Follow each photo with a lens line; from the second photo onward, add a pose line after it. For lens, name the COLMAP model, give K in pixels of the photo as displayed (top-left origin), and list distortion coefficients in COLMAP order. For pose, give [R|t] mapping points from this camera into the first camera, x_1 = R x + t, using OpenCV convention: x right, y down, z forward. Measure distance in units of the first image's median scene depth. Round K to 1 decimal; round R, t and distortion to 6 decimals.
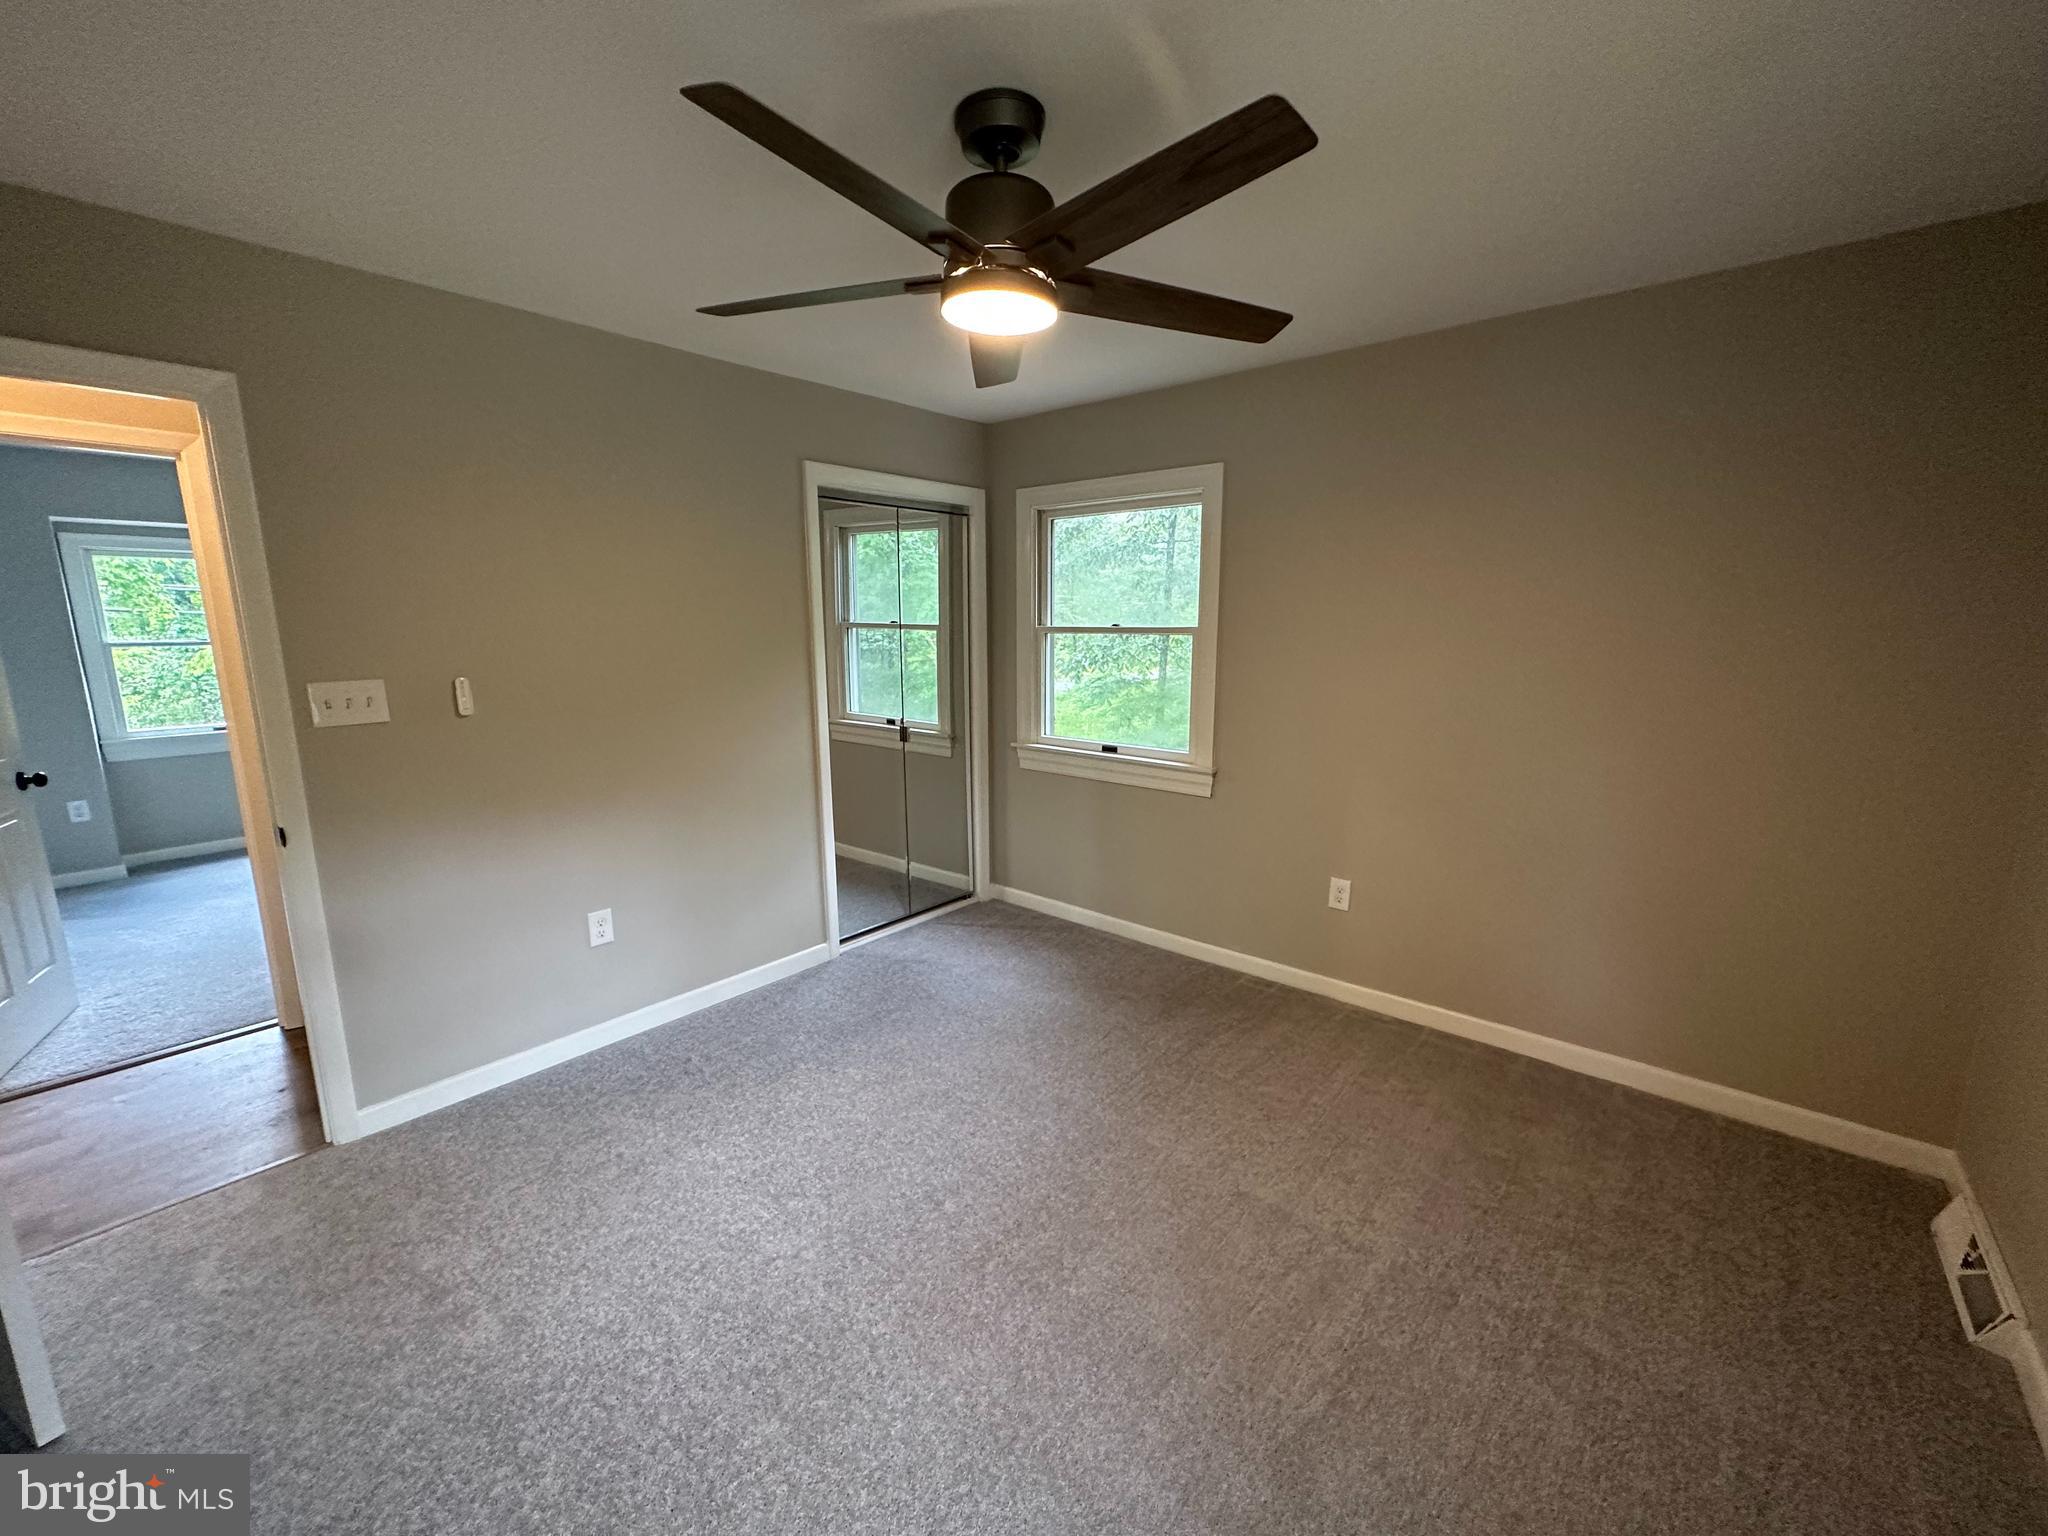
lens RADIAL K [[814.2, 0, 1032.4], [0, 814.2, 767.3], [0, 0, 1]] dist [0.001948, -0.000540]
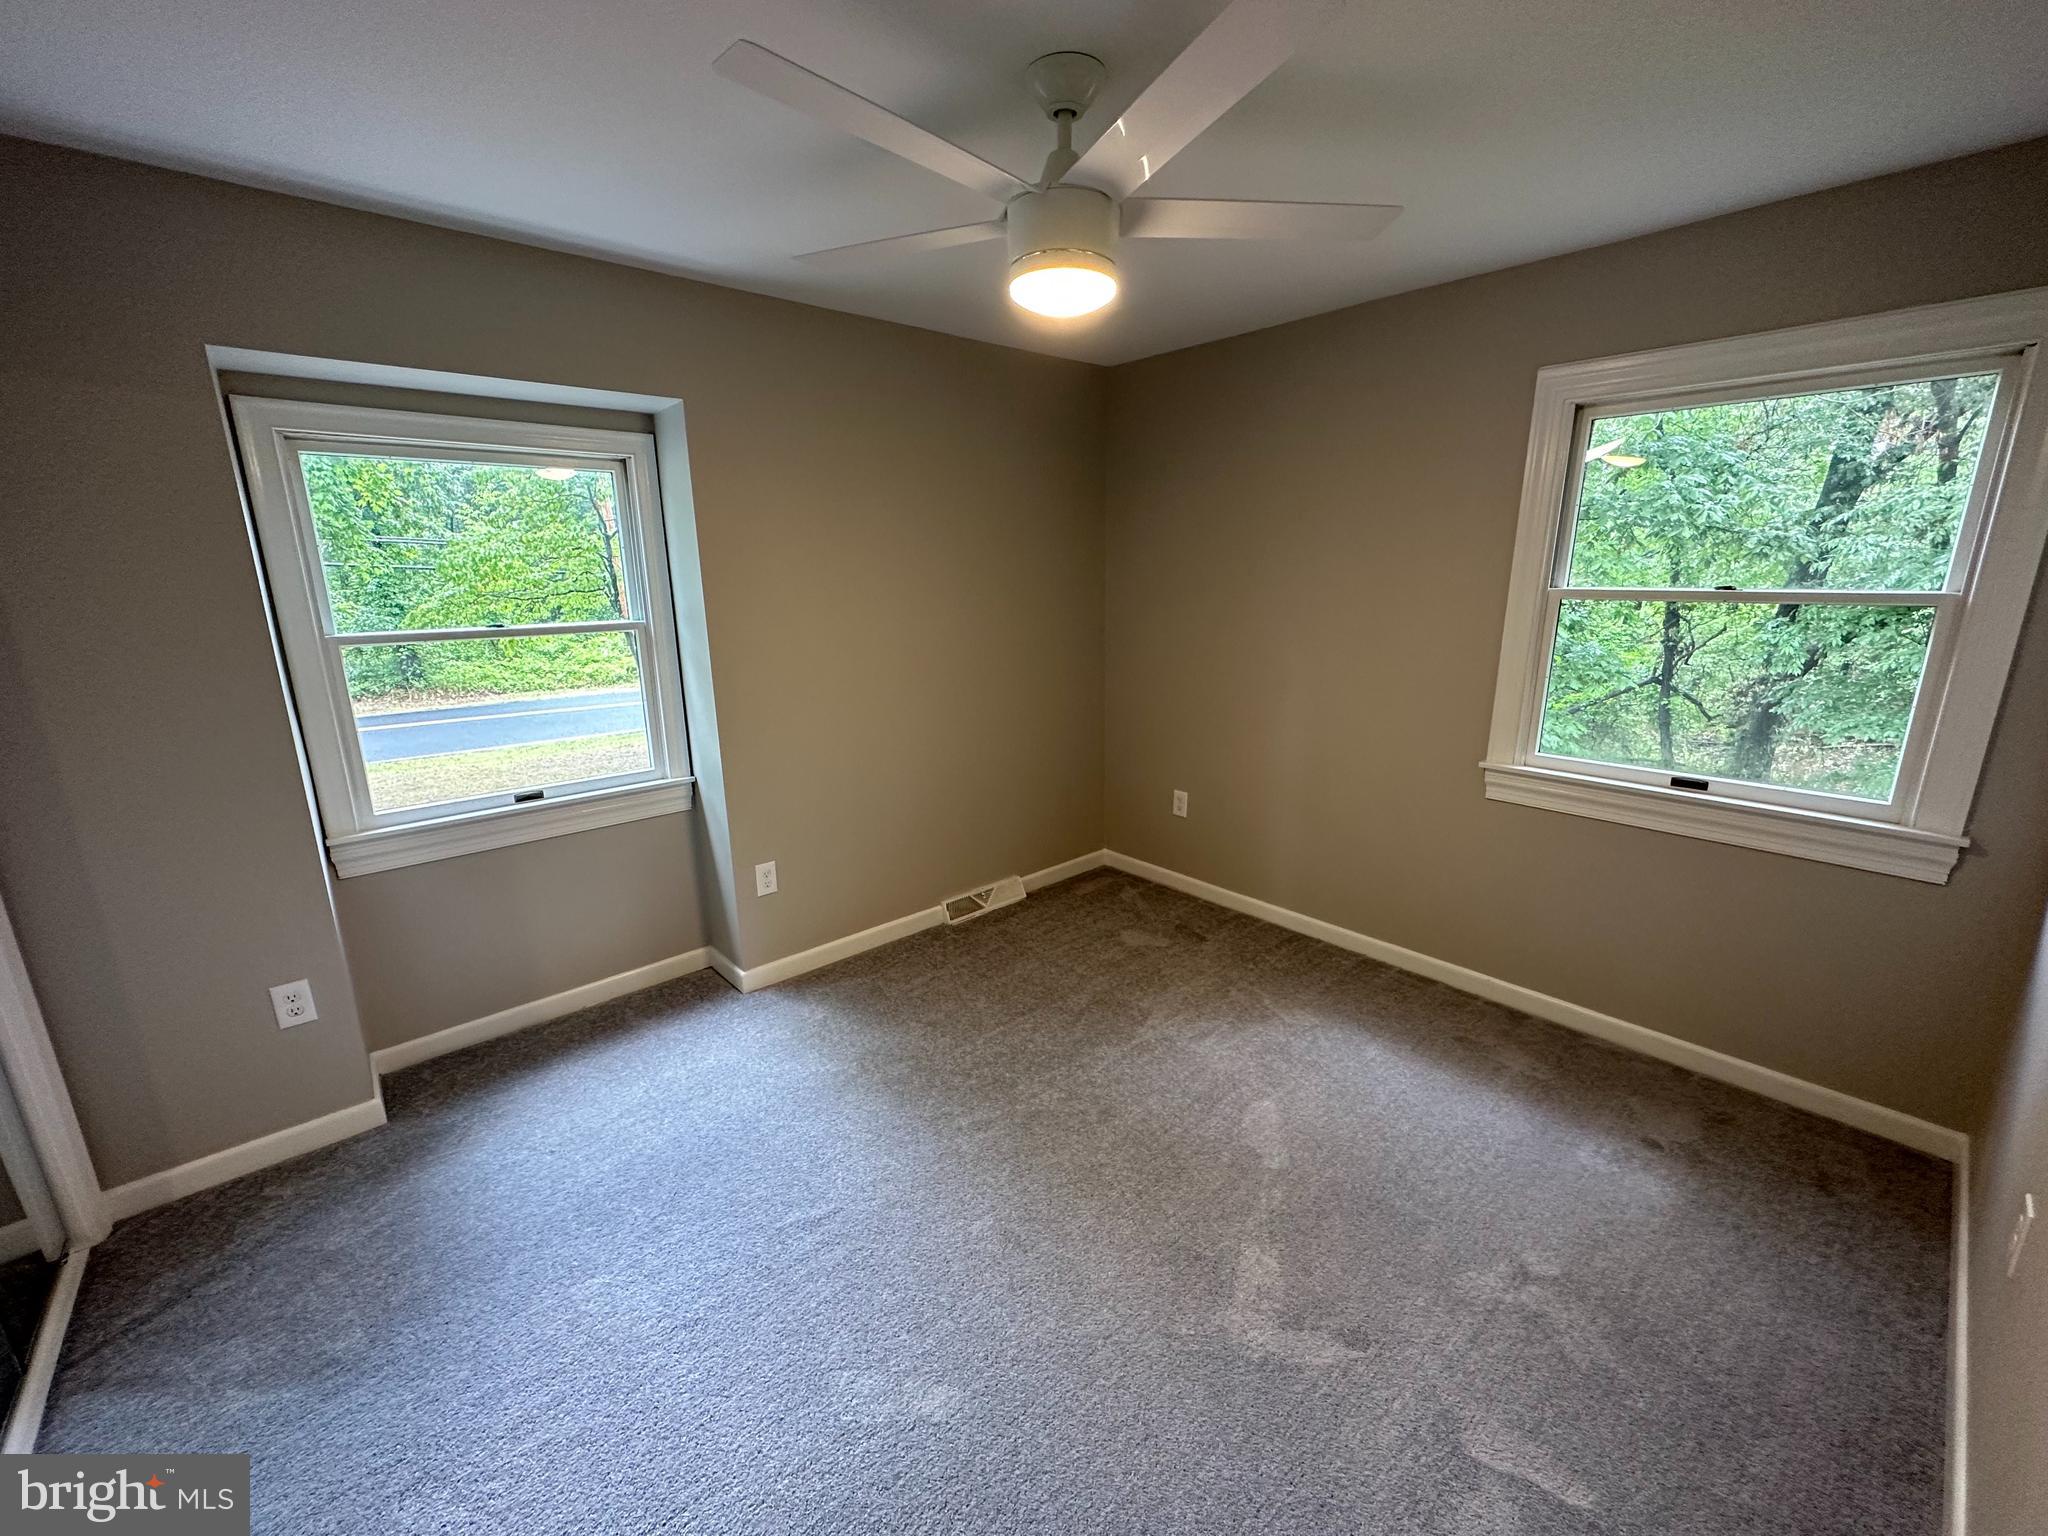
lens RADIAL K [[814.2, 0, 1018.1], [0, 814.2, 777.8], [0, 0, 1]] dist [0.001948, -0.000540]
pose [[0.990543, 0.031286, -0.133591, -0.650820], [-0.022632, 0.997576, 0.065808, -0.109192], [0.135326, -0.062163, 0.988849, 0.559737]]
